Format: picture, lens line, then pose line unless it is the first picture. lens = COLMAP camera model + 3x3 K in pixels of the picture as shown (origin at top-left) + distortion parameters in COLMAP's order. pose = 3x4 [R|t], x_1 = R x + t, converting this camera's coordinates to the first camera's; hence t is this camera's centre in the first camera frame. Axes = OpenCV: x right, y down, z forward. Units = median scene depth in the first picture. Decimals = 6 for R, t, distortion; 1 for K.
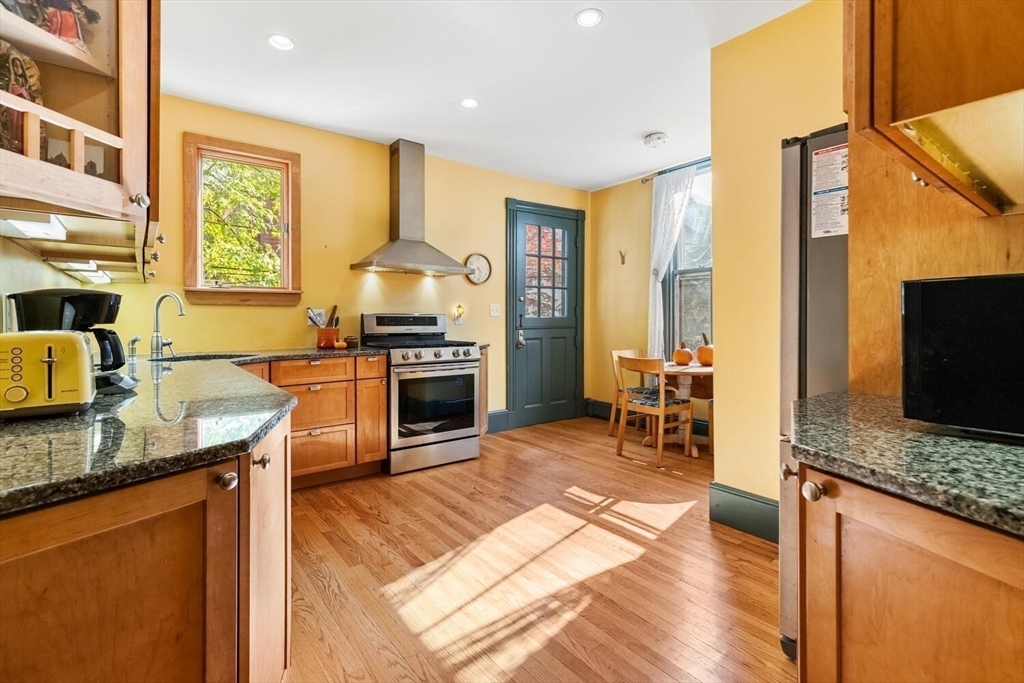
lens RADIAL K [[470.0, 0, 519.9], [0, 470.0, 321.7], [0, 0, 1]] dist [0.005823, -0.001213]
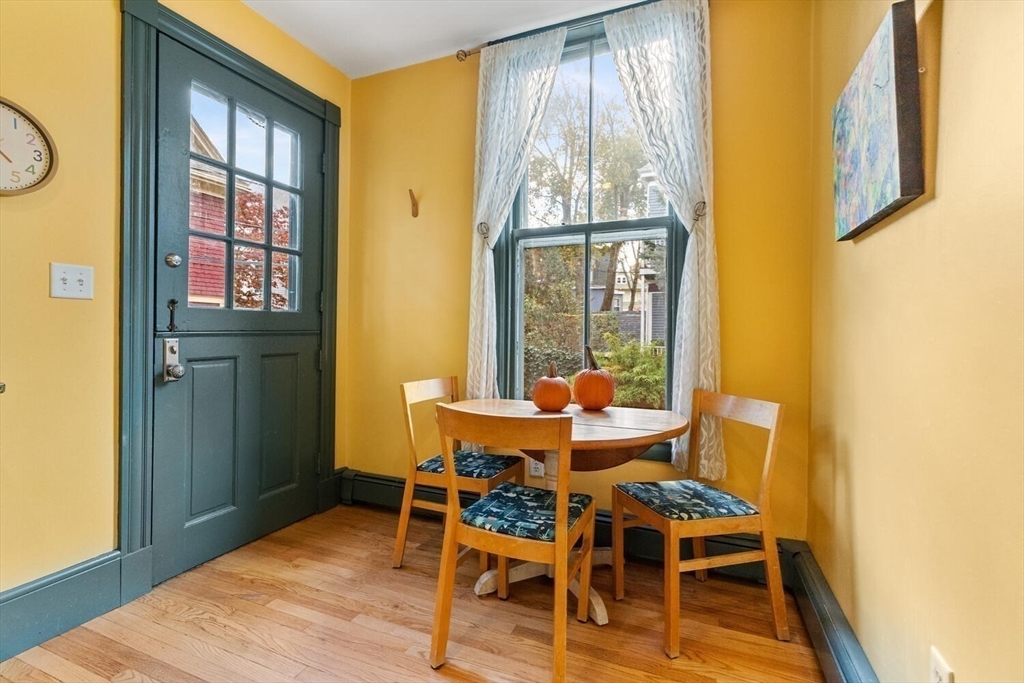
lens RADIAL K [[470.0, 0, 506.6], [0, 470.0, 332.9], [0, 0, 1]] dist [0.005823, -0.001213]
pose [[0.877551, 0.010870, 0.479360, 0.075641], [-0.011556, 0.999932, -0.001520, 0.013478], [-0.479344, -0.004206, 0.877617, 0.652096]]
